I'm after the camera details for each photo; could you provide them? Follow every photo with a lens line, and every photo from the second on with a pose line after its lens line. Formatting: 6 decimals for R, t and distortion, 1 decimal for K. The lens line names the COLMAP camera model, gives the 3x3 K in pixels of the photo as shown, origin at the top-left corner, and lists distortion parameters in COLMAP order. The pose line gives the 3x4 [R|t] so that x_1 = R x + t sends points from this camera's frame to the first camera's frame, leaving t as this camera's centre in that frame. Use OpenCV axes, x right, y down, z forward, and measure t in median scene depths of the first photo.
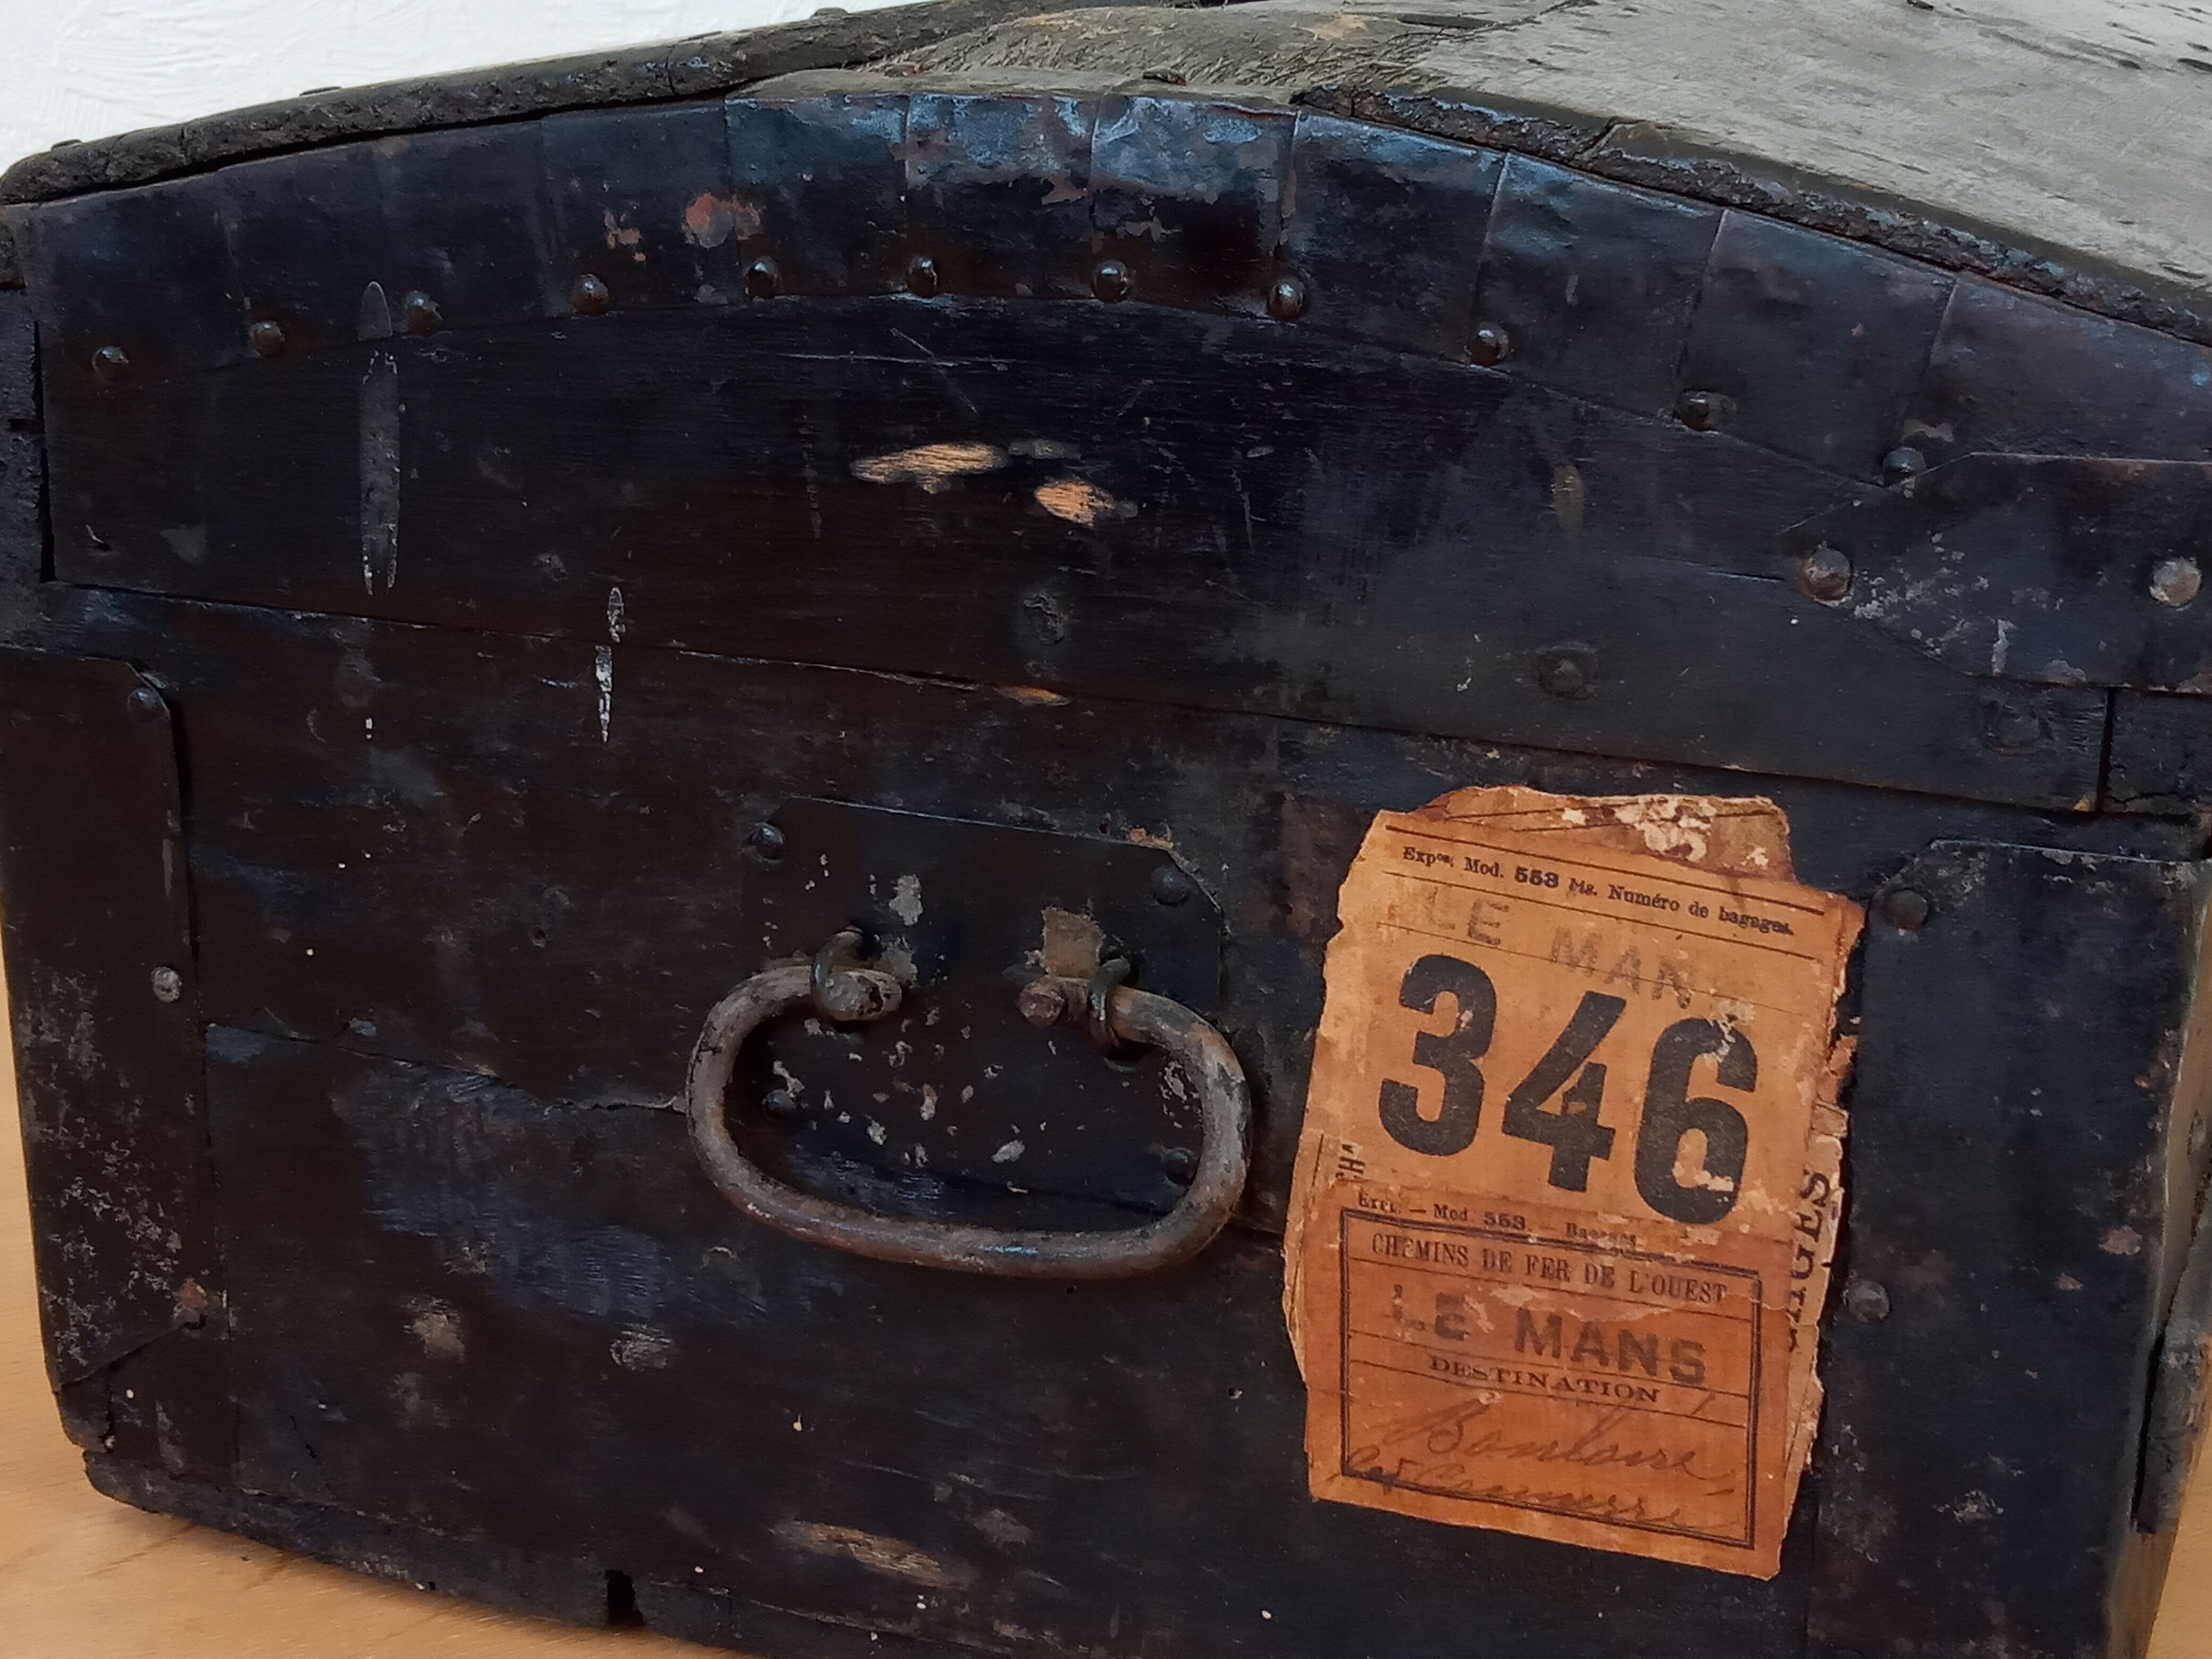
lens RADIAL K [[3270.2, 0, 1119.4], [0, 3270.2, 797.2], [0, 0, 1]] dist [0.163980, -0.650309]
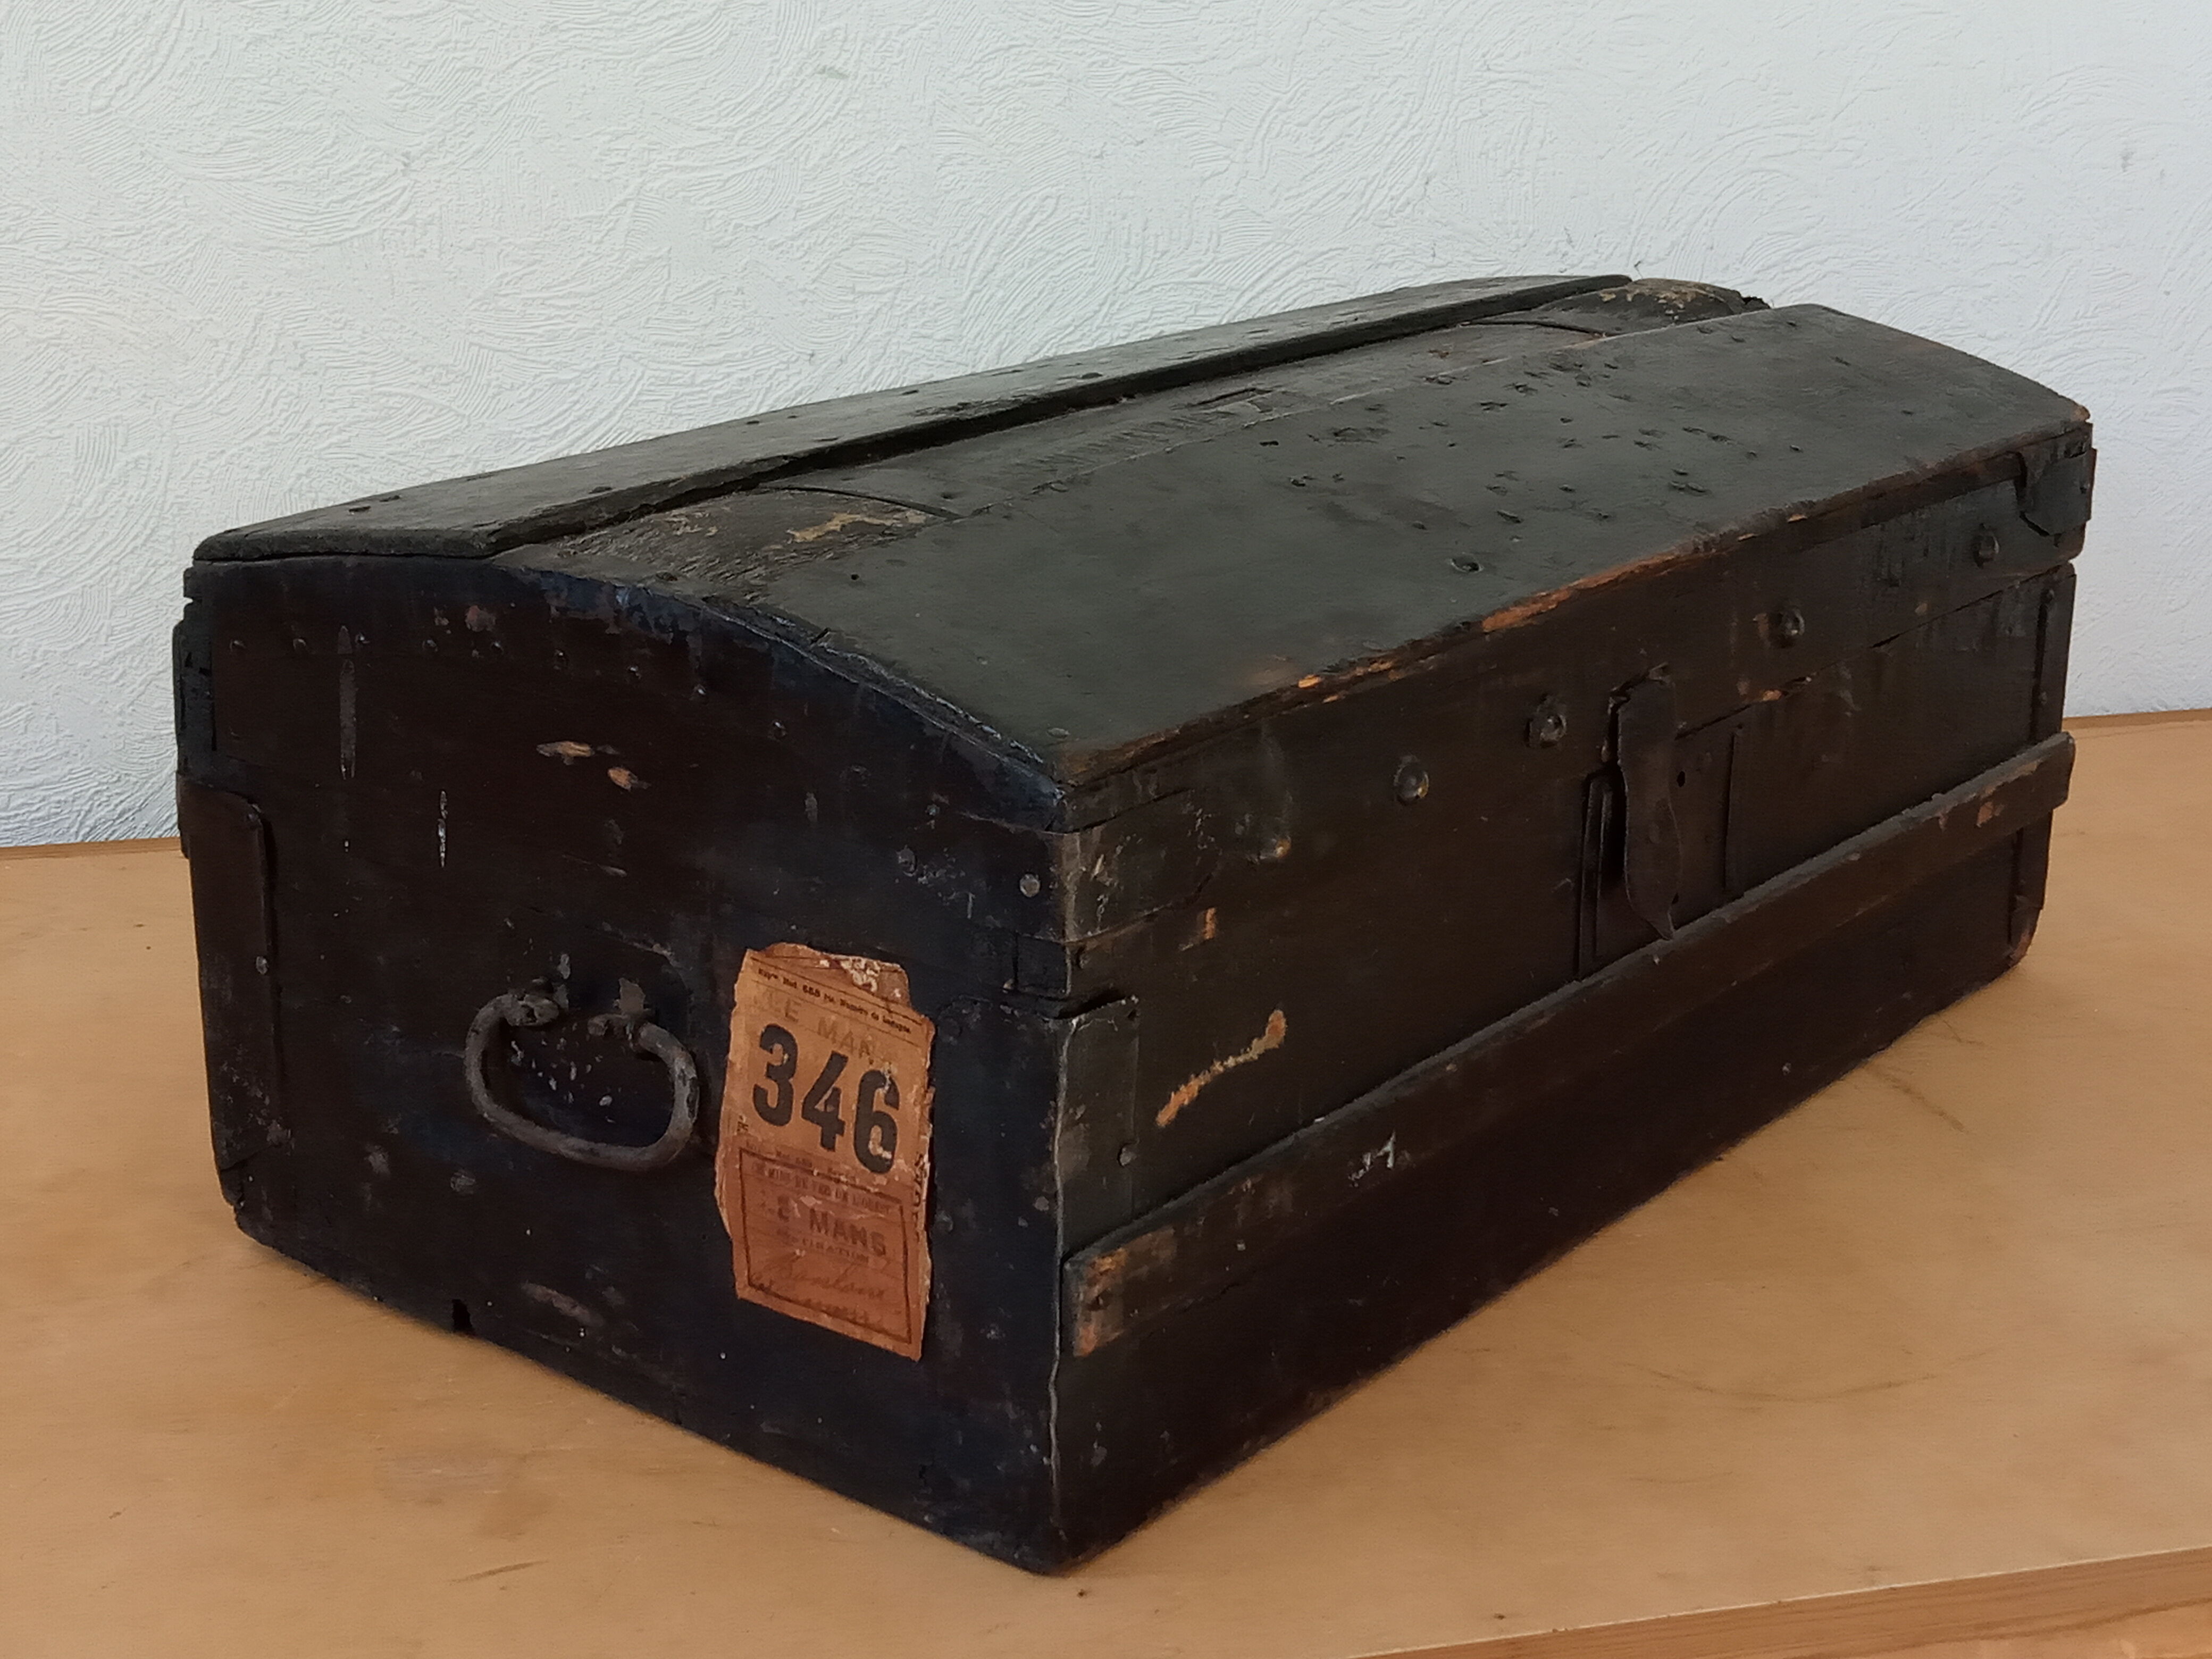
lens RADIAL K [[3270.2, 0, 1119.4], [0, 3270.2, 797.2], [0, 0, 1]] dist [0.163980, -0.650309]
pose [[0.965532, 0.086588, -0.245461, 0.763665], [-0.080900, 0.996170, 0.033184, -0.168701], [0.247394, -0.012182, 0.968838, -0.848566]]
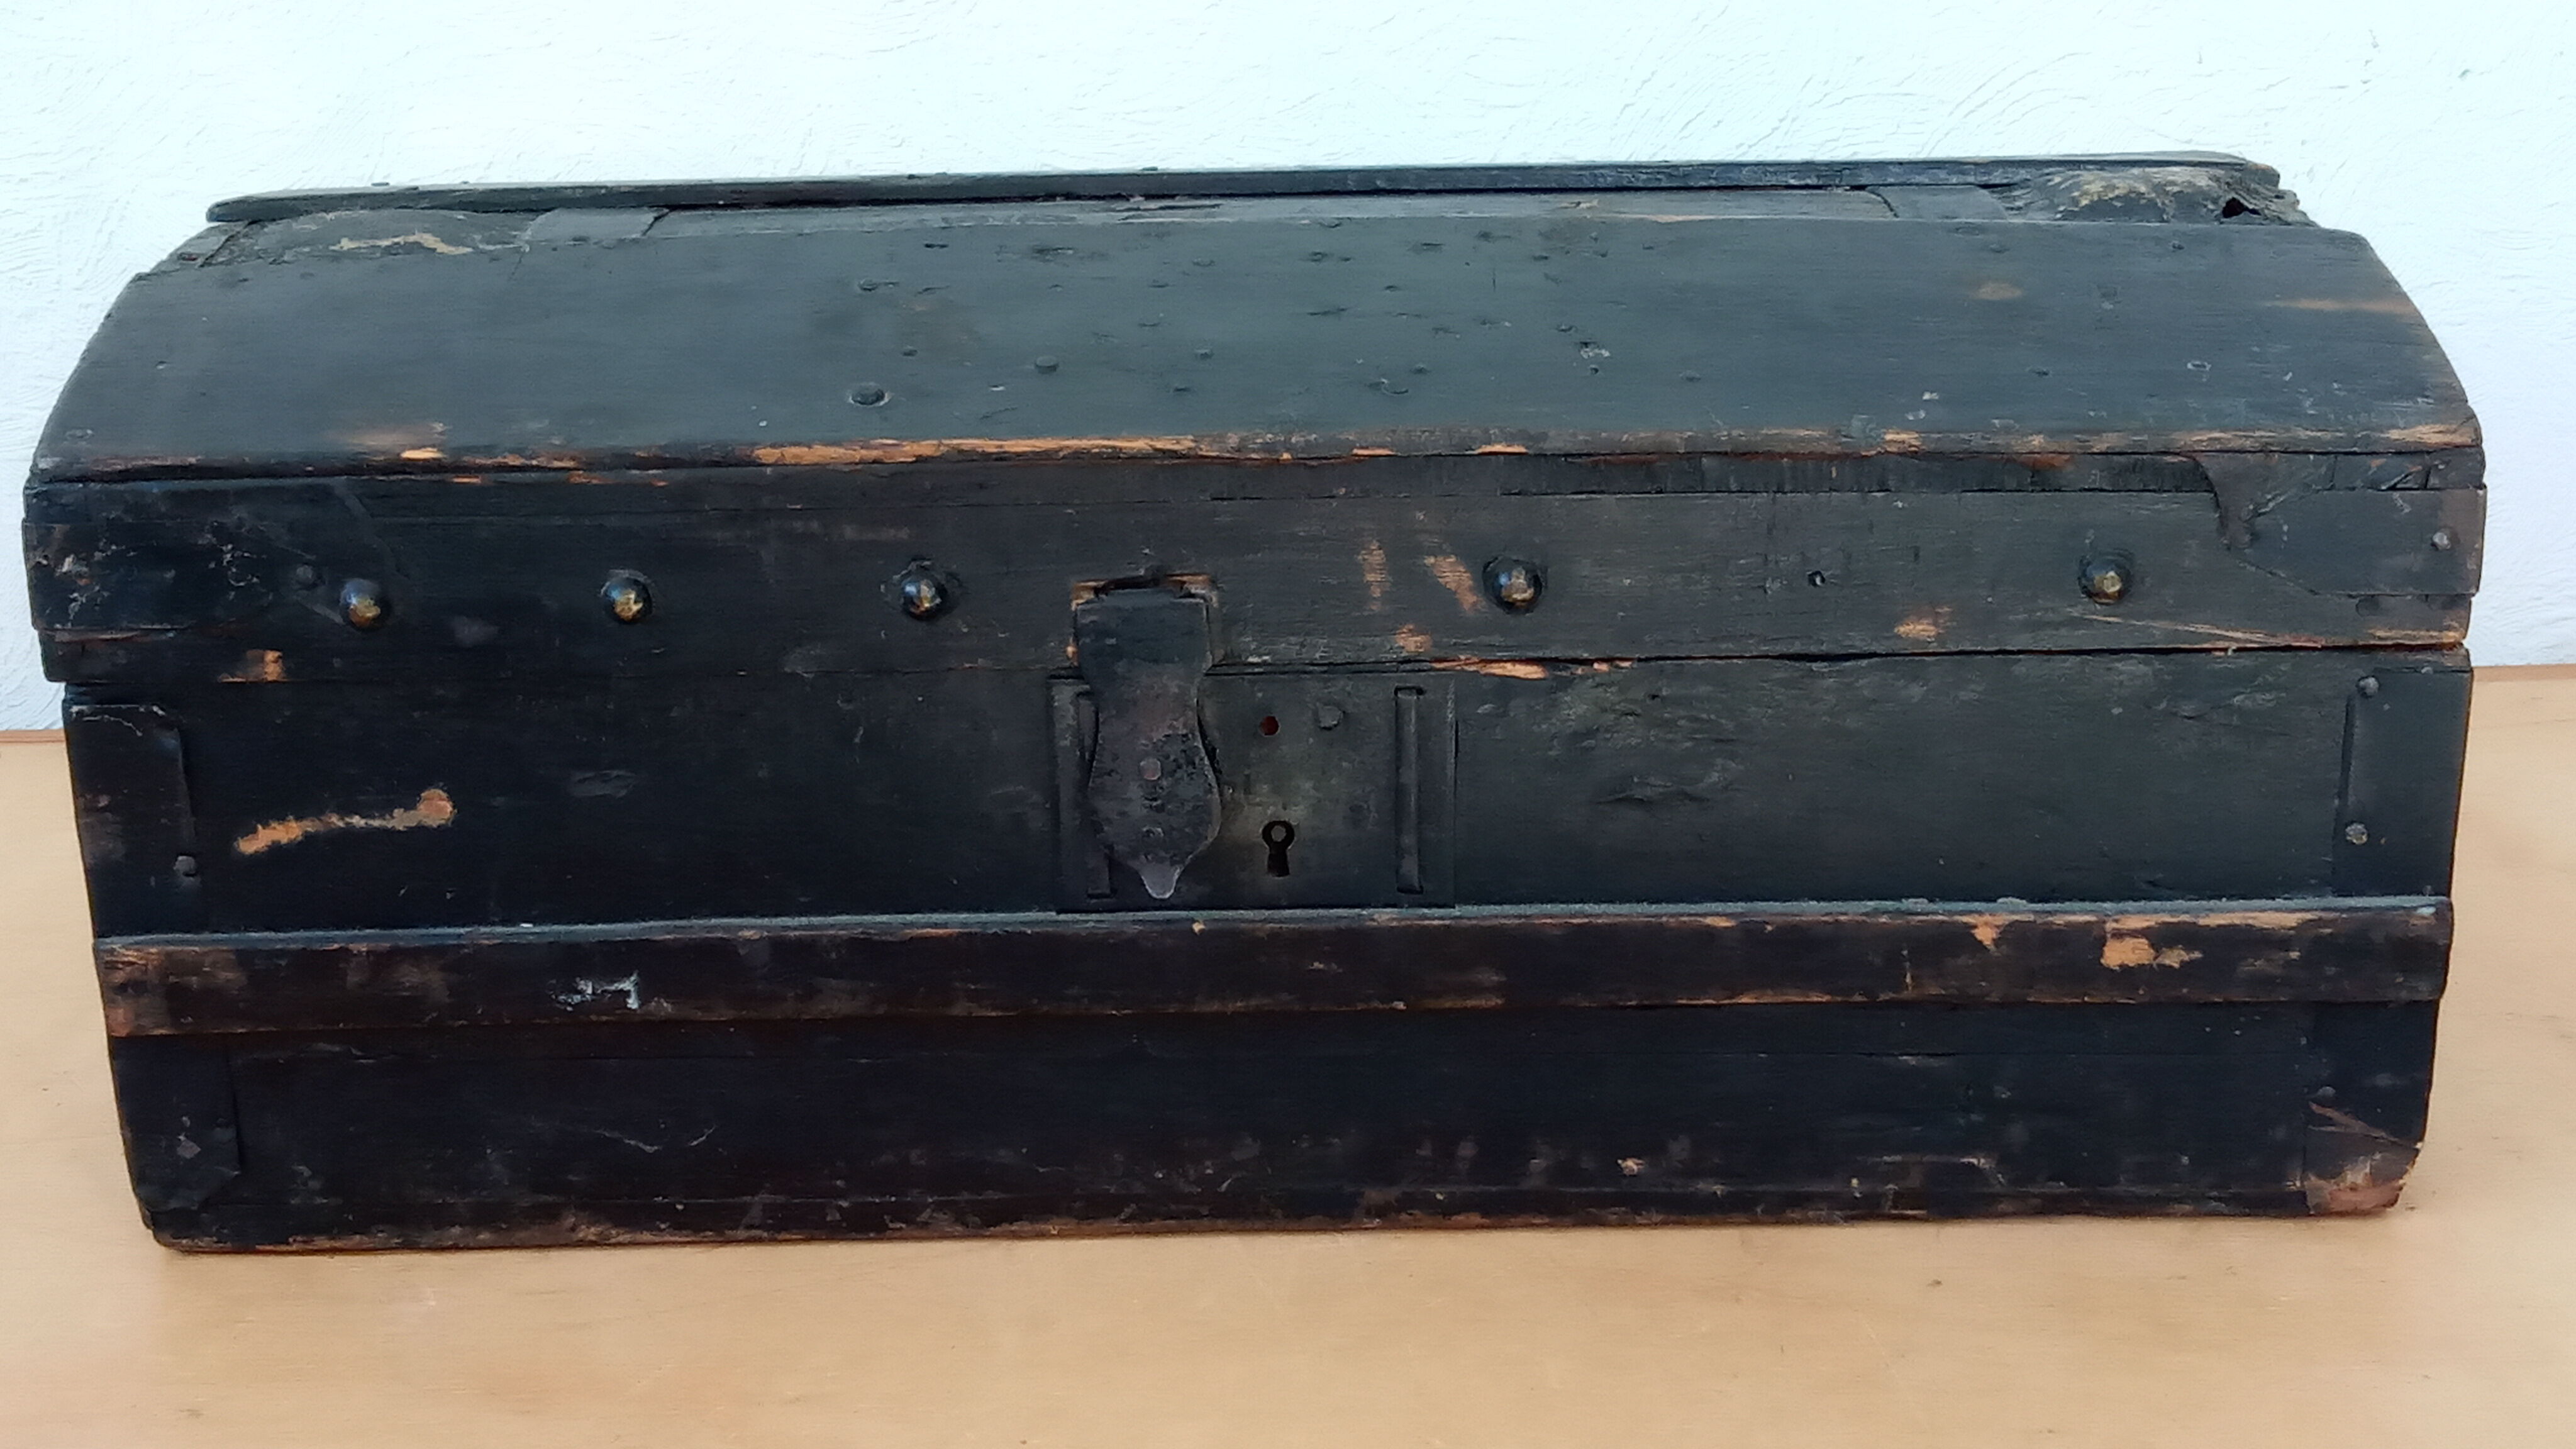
lens RADIAL K [[3740.4, 0, 1288.0], [0, 3740.4, 724.5], [0, 0, 1]] dist [0.164541, -0.771146]
pose [[0.402426, 0.286054, -0.869613, 2.511102], [-0.238477, 0.949886, 0.202100, -0.588808], [0.883845, 0.126052, 0.450476, 0.545236]]
